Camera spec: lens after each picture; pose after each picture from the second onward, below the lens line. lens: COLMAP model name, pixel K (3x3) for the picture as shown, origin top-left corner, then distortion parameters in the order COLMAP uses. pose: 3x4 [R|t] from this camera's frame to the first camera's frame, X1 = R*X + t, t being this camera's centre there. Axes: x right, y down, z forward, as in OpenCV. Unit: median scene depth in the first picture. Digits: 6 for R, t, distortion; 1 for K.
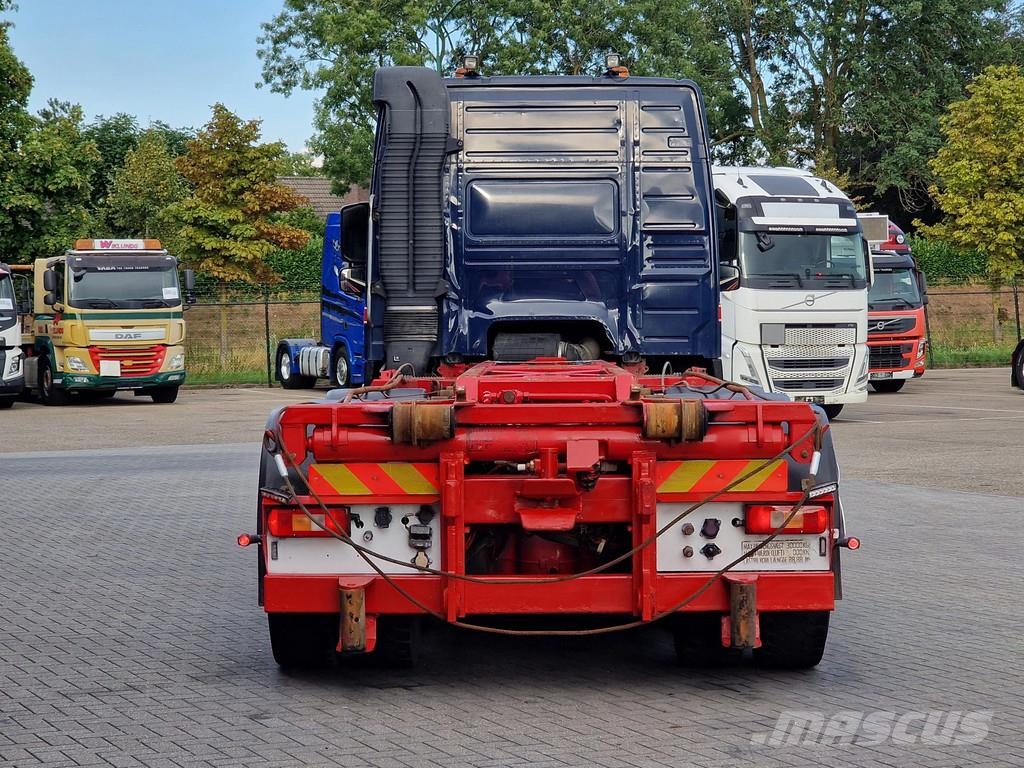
lens RADIAL K [[2232.1, 0, 507.6], [0, 2232.1, 377.1], [0, 0, 1]] dist [-0.063998, 0.000000]
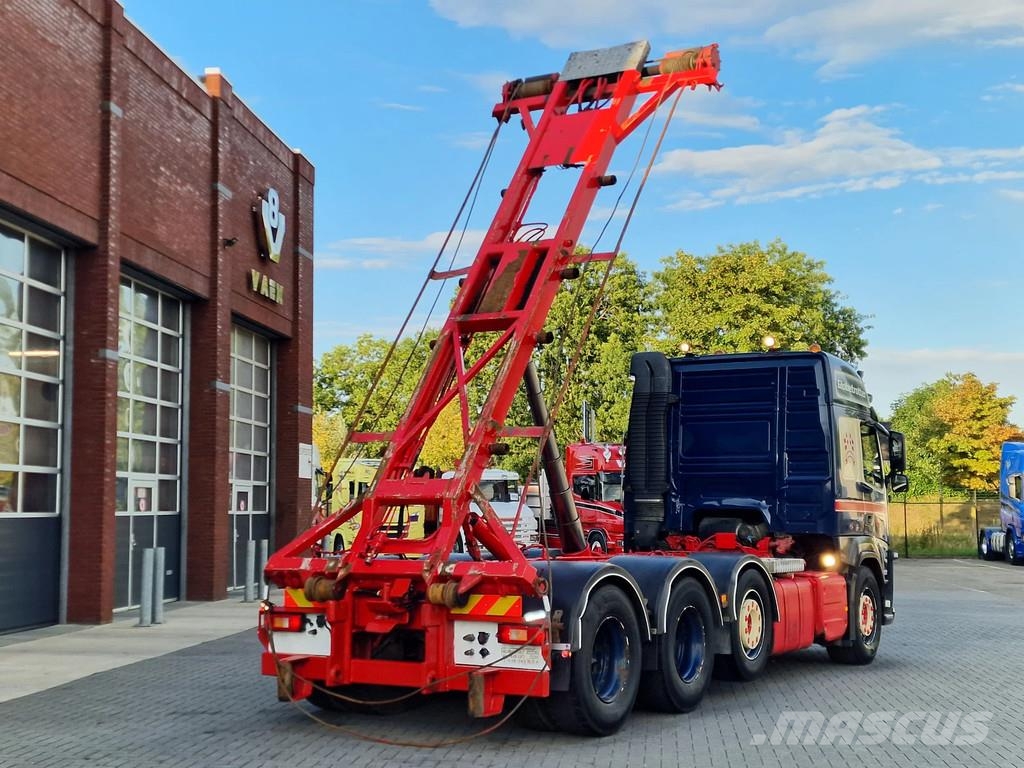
lens RADIAL K [[1368.4, 0, 531.5], [0, 1368.4, 404.9], [0, 0, 1]] dist [0.123717, 0.000000]
pose [[0.883234, -0.021511, -0.468438, 0.579430], [-0.026554, 0.995050, -0.095760, -0.004383], [0.468179, 0.097018, 0.878291, 0.143369]]
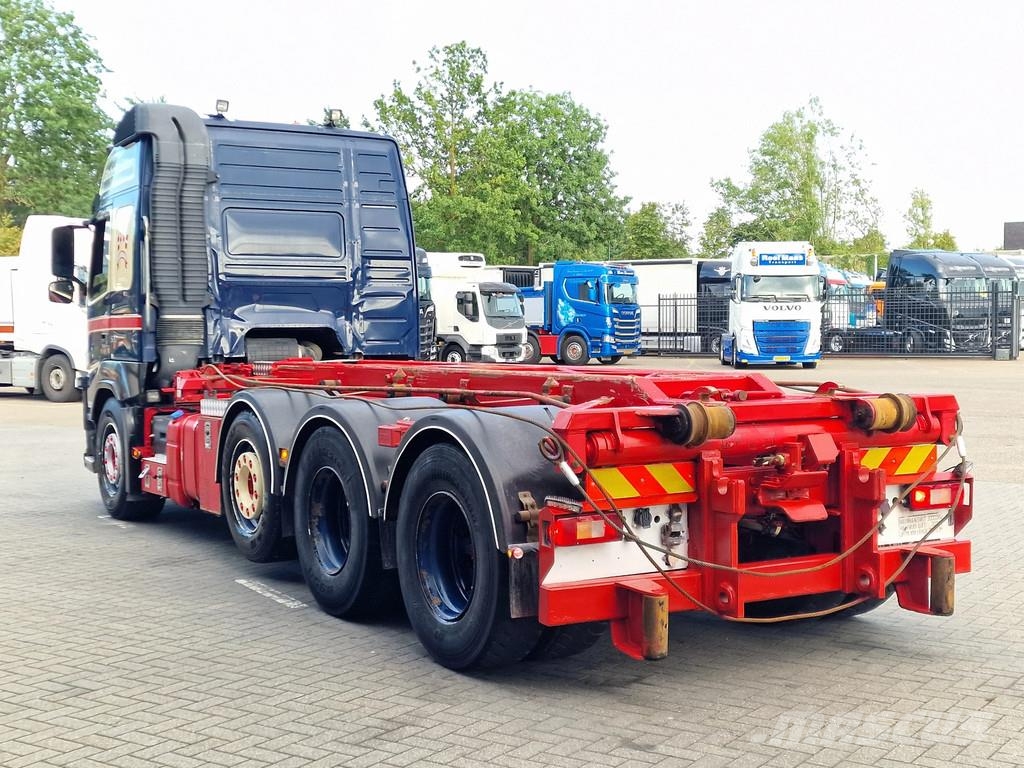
lens RADIAL K [[1368.4, 0, 519.2], [0, 1368.4, 388.3], [0, 0, 1]] dist [0.123717, 0.000000]
pose [[0.869434, -0.025545, 0.493388, -0.408180], [0.017344, 0.999625, 0.021193, -0.009833], [-0.493745, -0.009869, 0.869551, 0.487756]]
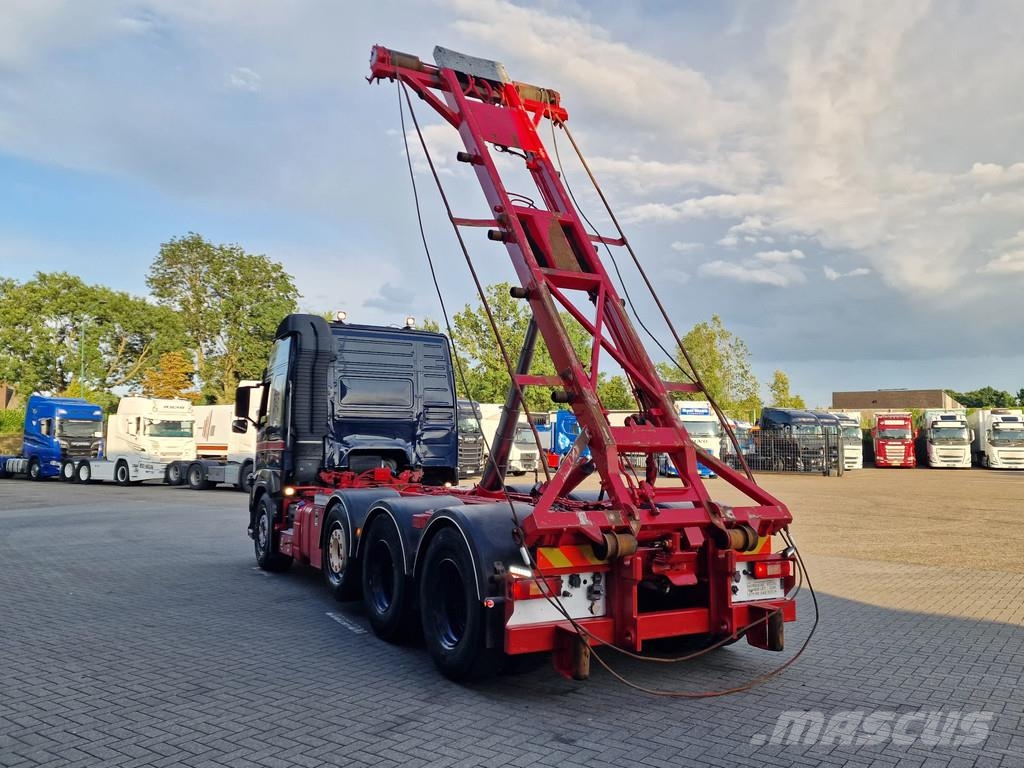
lens RADIAL K [[828.2, 0, 514.9], [0, 828.2, 389.5], [0, 0, 1]] dist [0.069692, 0.002084]
pose [[0.883130, 0.045051, 0.466960, -0.366210], [-0.000143, 0.995404, -0.095763, -0.013744], [-0.469128, 0.084505, 0.879078, 0.502032]]
